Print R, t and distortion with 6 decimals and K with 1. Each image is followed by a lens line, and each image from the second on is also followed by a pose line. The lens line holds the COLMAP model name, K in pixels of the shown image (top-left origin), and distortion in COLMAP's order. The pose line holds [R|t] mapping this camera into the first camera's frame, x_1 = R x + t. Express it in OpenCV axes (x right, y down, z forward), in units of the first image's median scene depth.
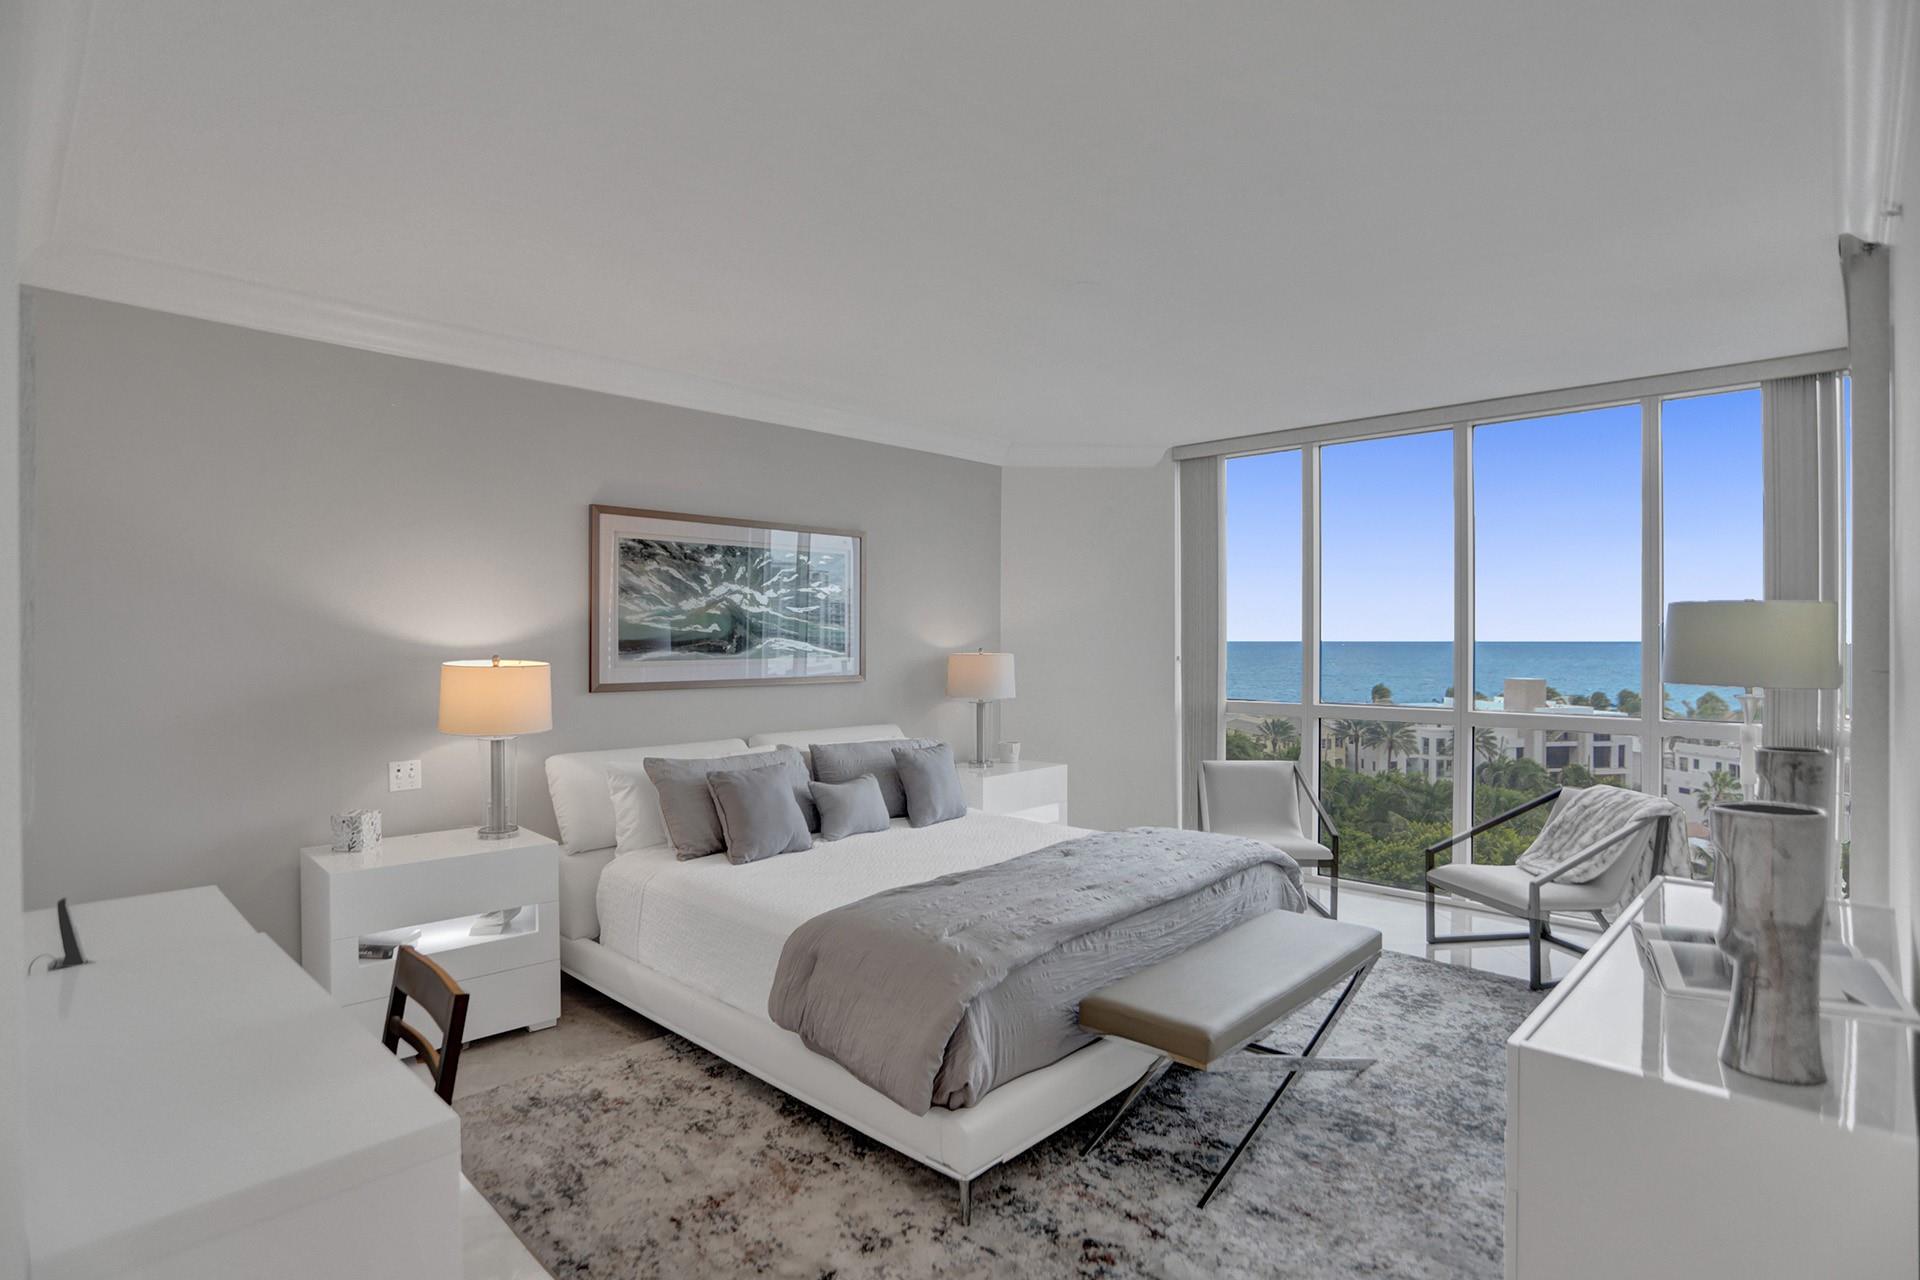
lens RADIAL K [[978.2, 0, 953.3], [0, 978.2, 632.7], [0, 0, 1]] dist [-0.032887, -0.000276]
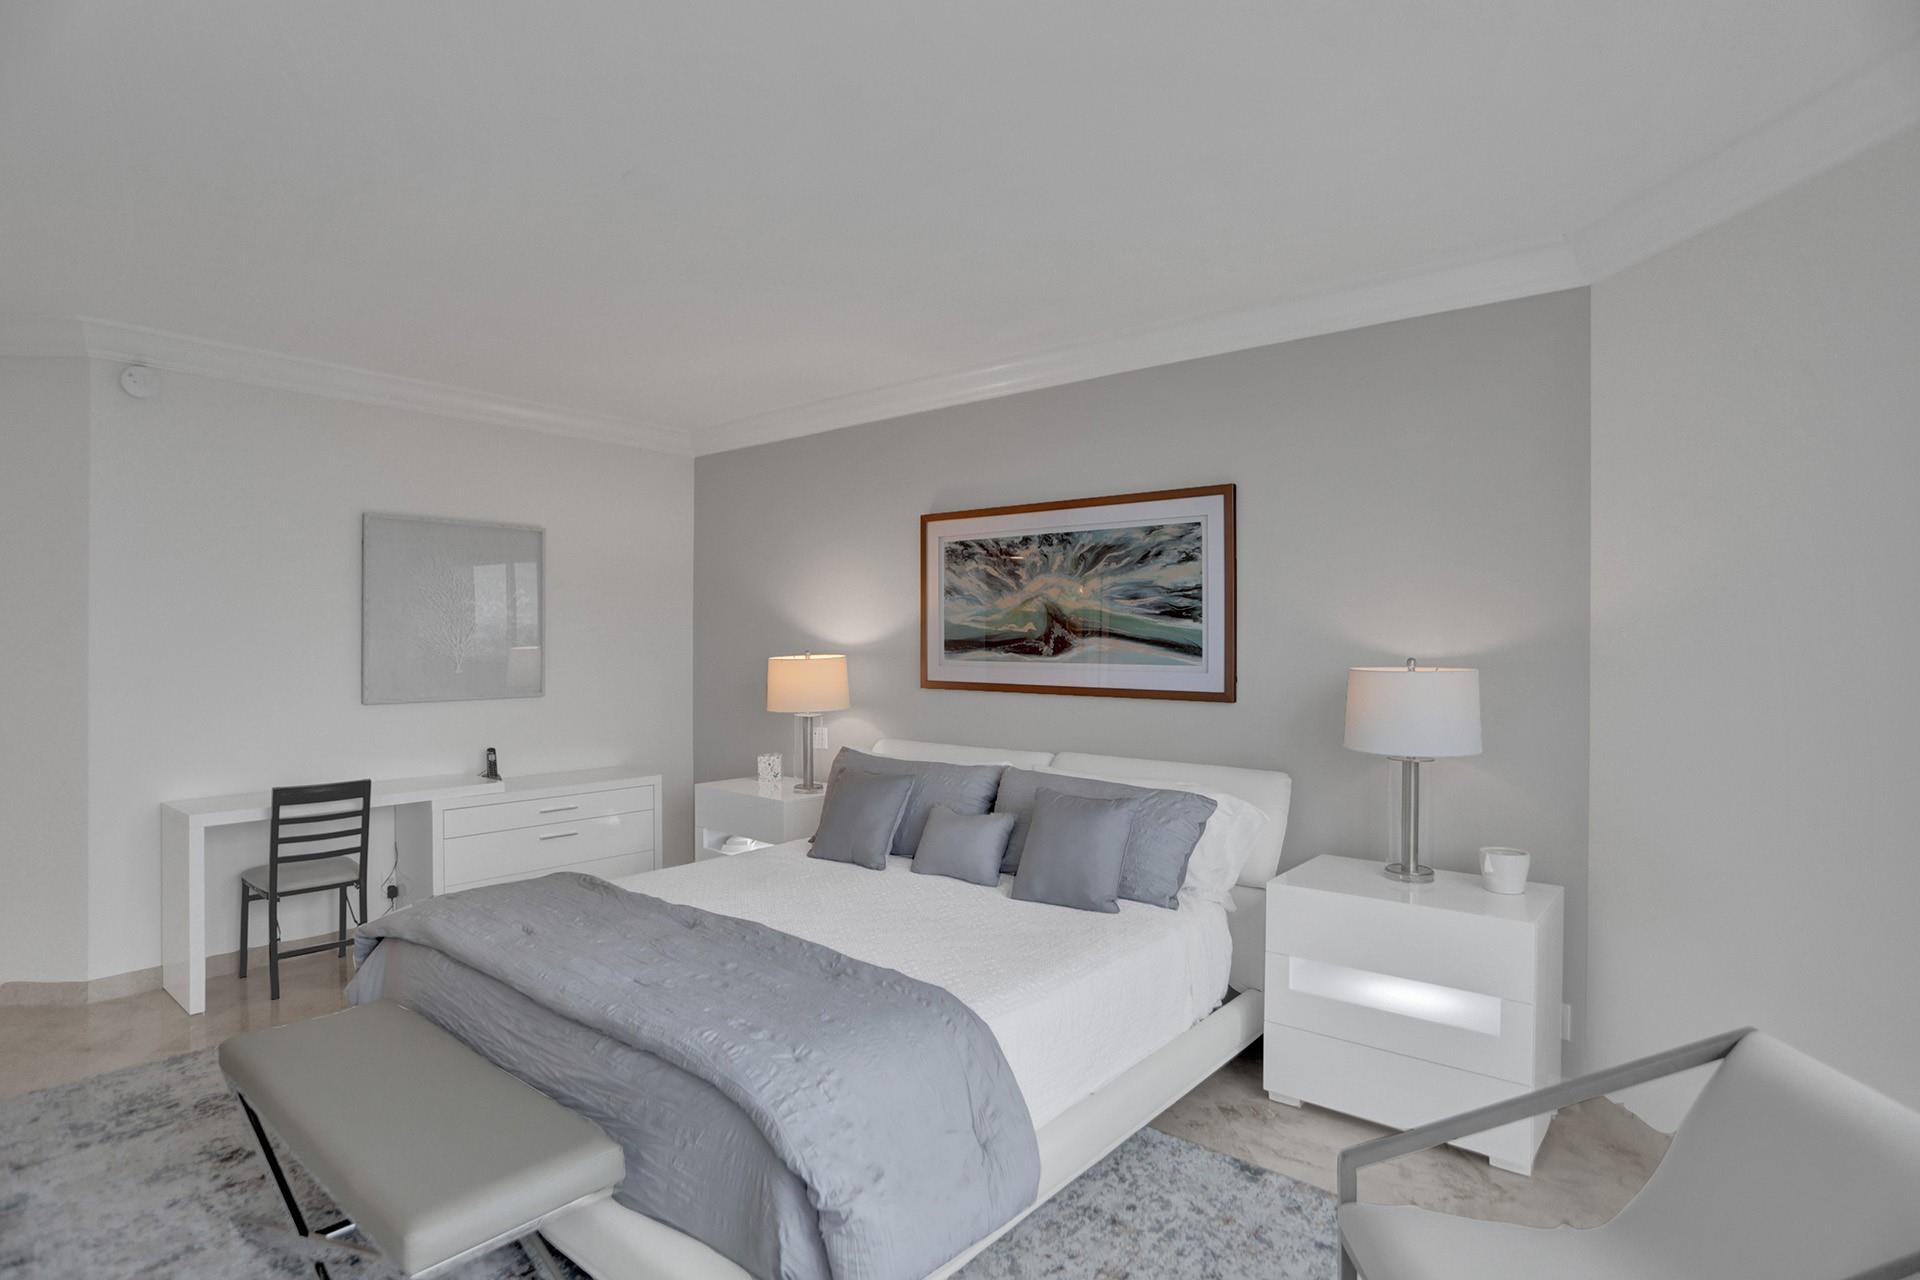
lens RADIAL K [[978.2, 0, 954.0], [0, 978.2, 646.6], [0, 0, 1]] dist [-0.032887, -0.000276]
pose [[0.078927, 0.000558, -0.996880, 0.668559], [-0.007503, 0.999972, -0.000034, 0.014149], [0.996852, 0.007482, 0.078929, 0.872914]]
